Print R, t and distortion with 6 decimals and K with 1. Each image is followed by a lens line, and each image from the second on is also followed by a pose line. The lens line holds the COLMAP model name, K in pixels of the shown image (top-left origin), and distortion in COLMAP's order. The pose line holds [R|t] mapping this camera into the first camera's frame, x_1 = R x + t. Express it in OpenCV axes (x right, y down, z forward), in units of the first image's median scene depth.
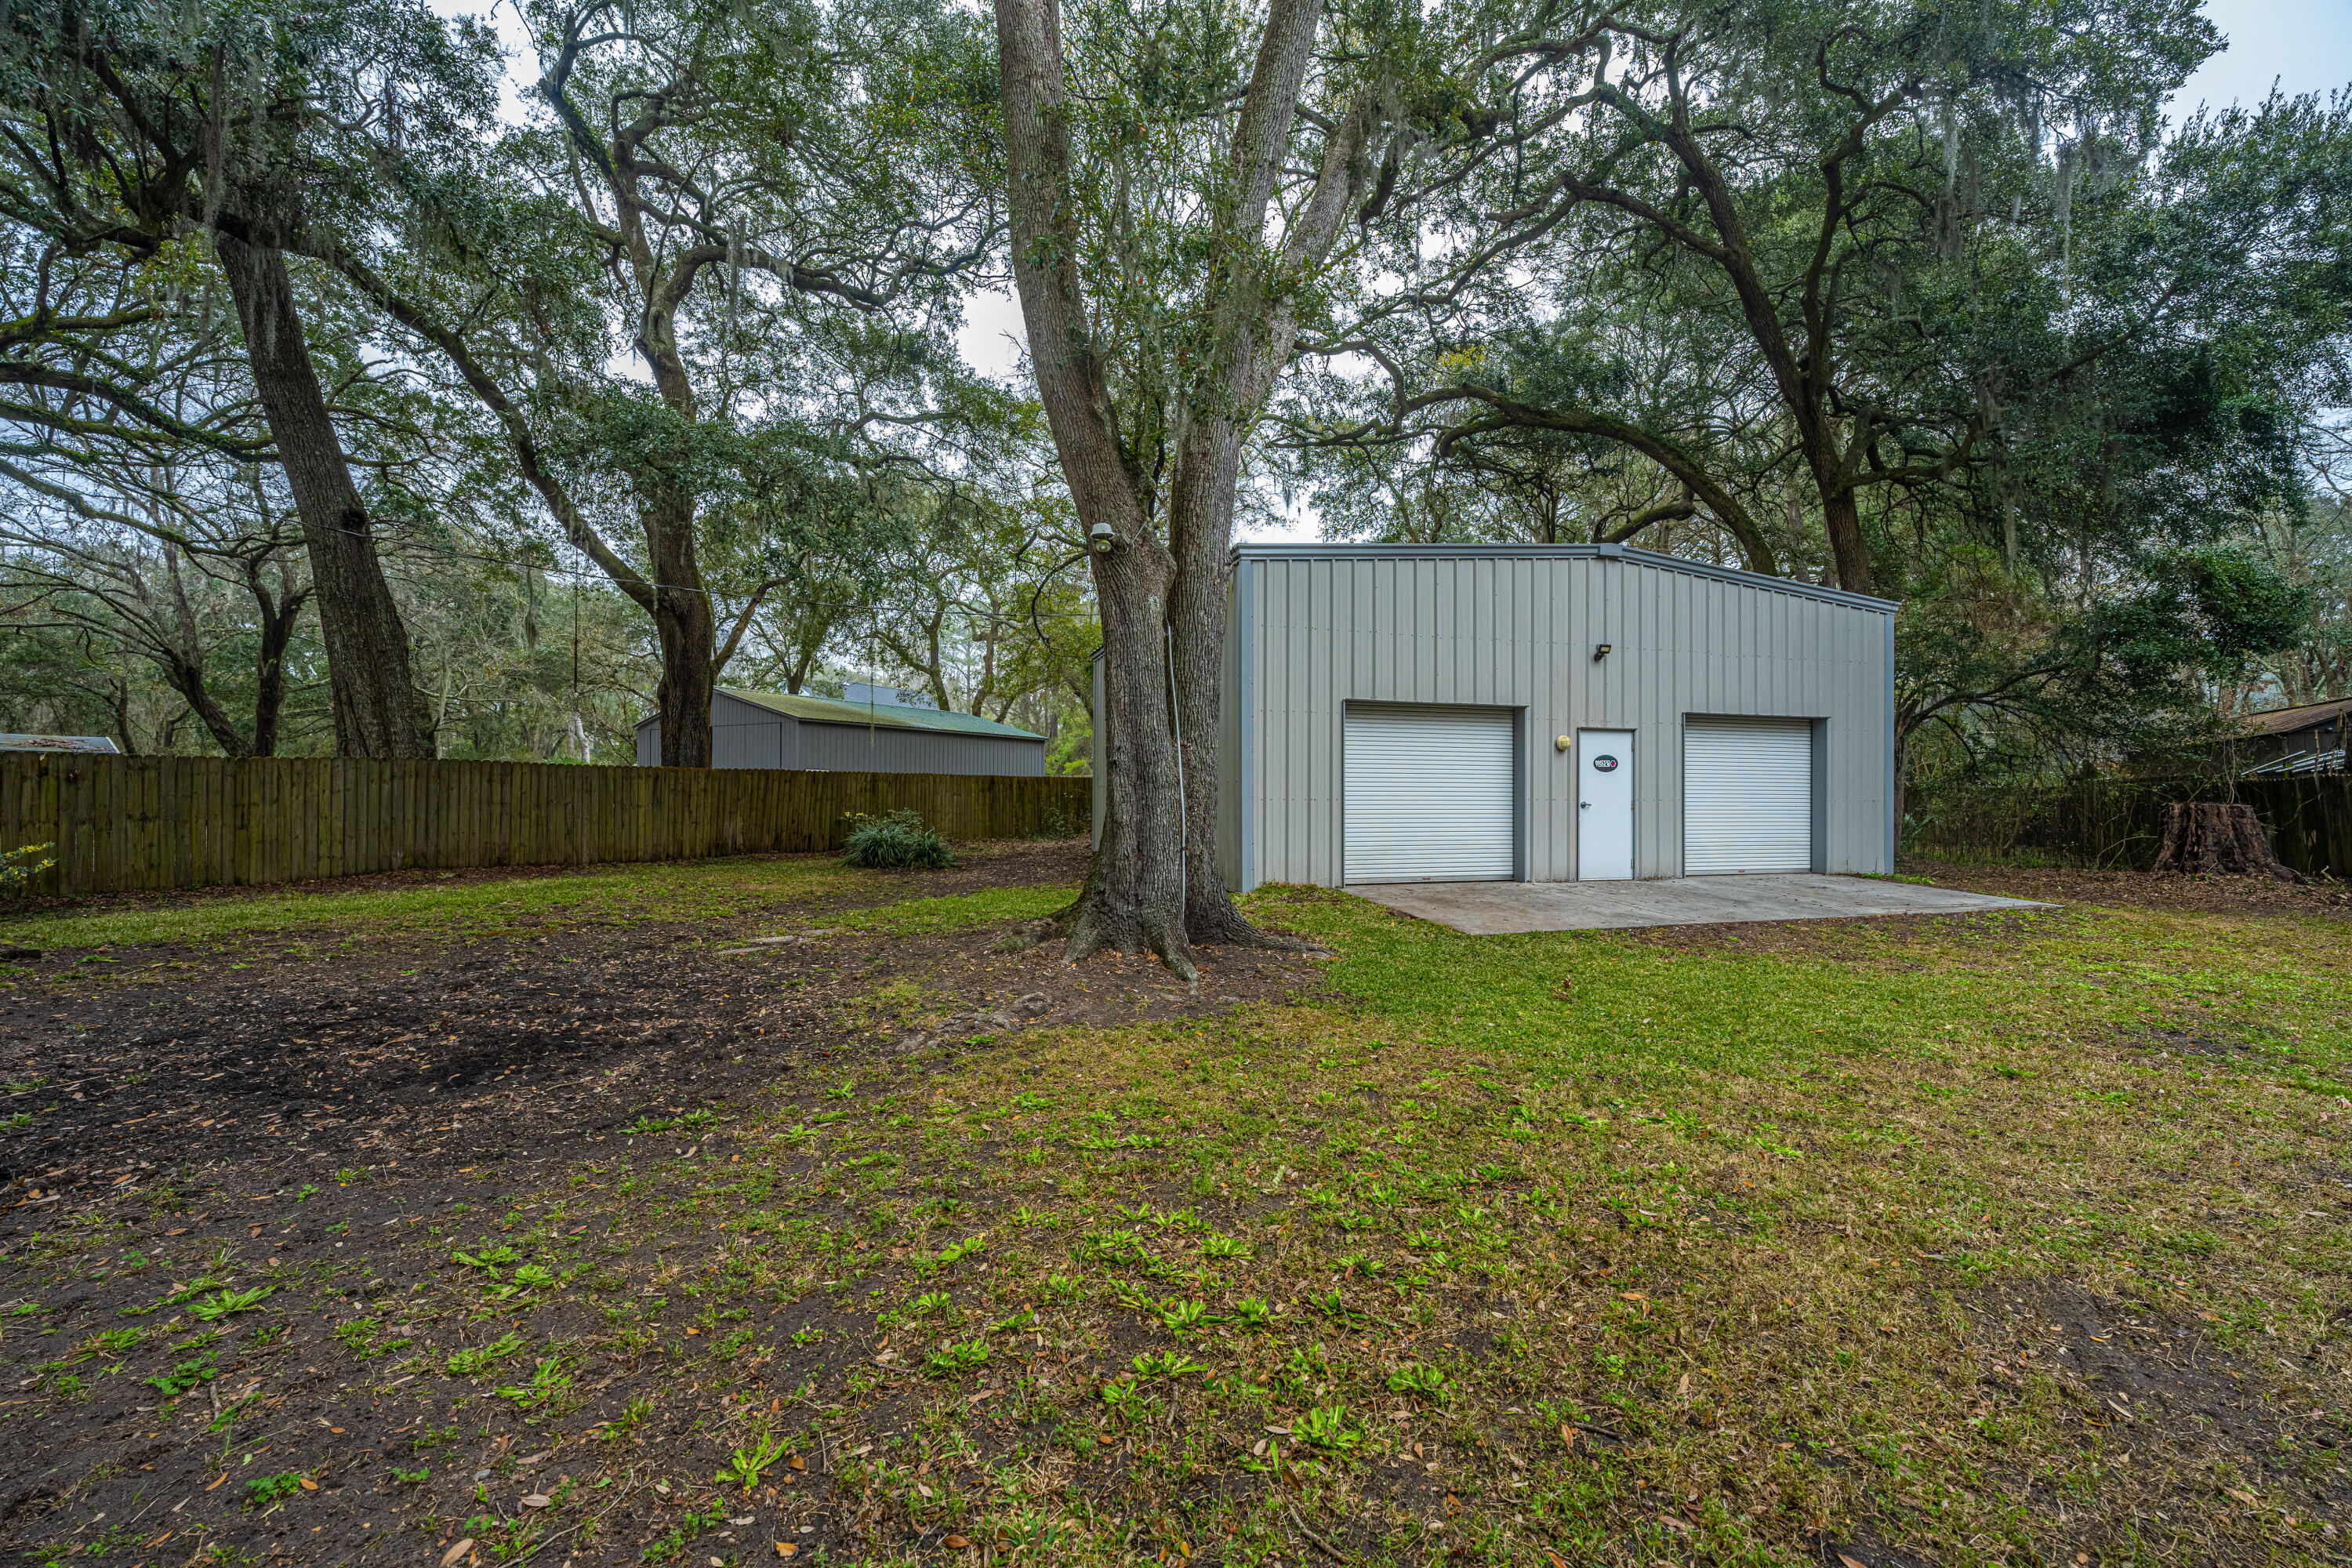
lens RADIAL K [[932.8, 0, 1178.3], [0, 932.8, 788.4], [0, 0, 1]] dist [-0.000217, 0.000396]
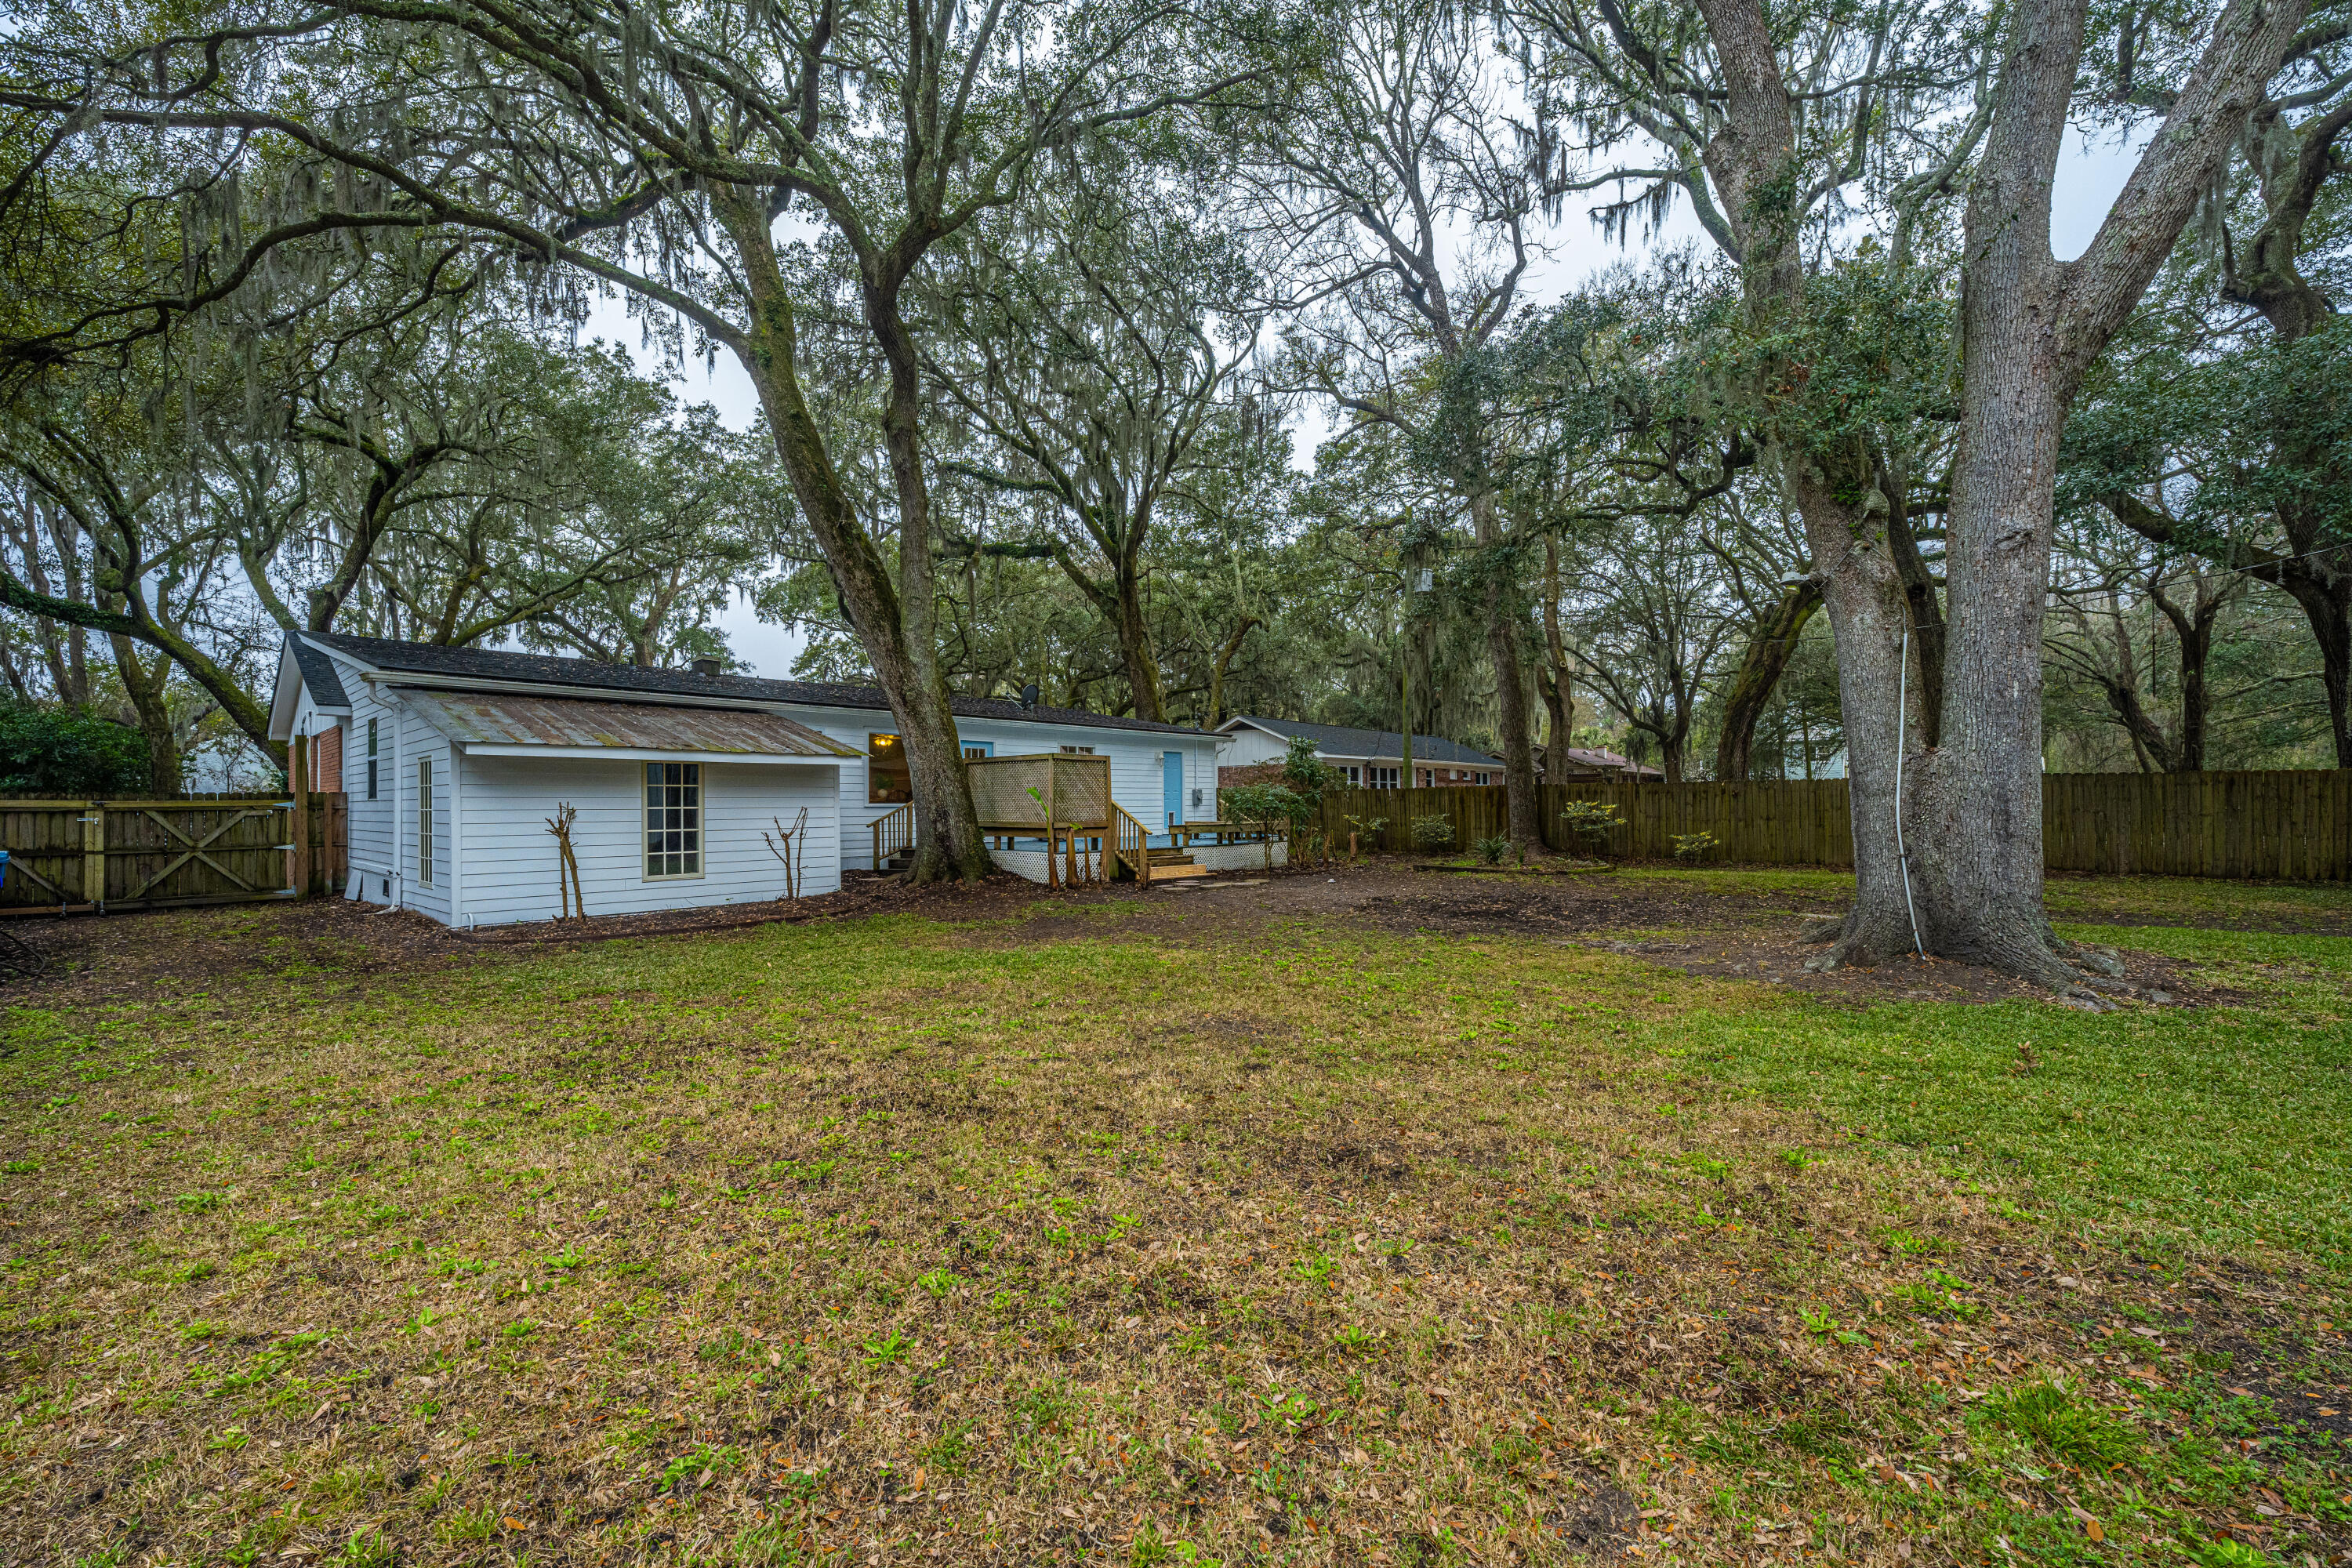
lens RADIAL K [[932.8, 0, 1173.7], [0, 932.8, 793.6], [0, 0, 1]] dist [-0.000217, 0.000396]
pose [[-0.173921, -0.014346, -0.984655, 0.644156], [0.011022, 0.999803, -0.016513, 0.003327], [0.984698, -0.013725, -0.173729, 0.231906]]
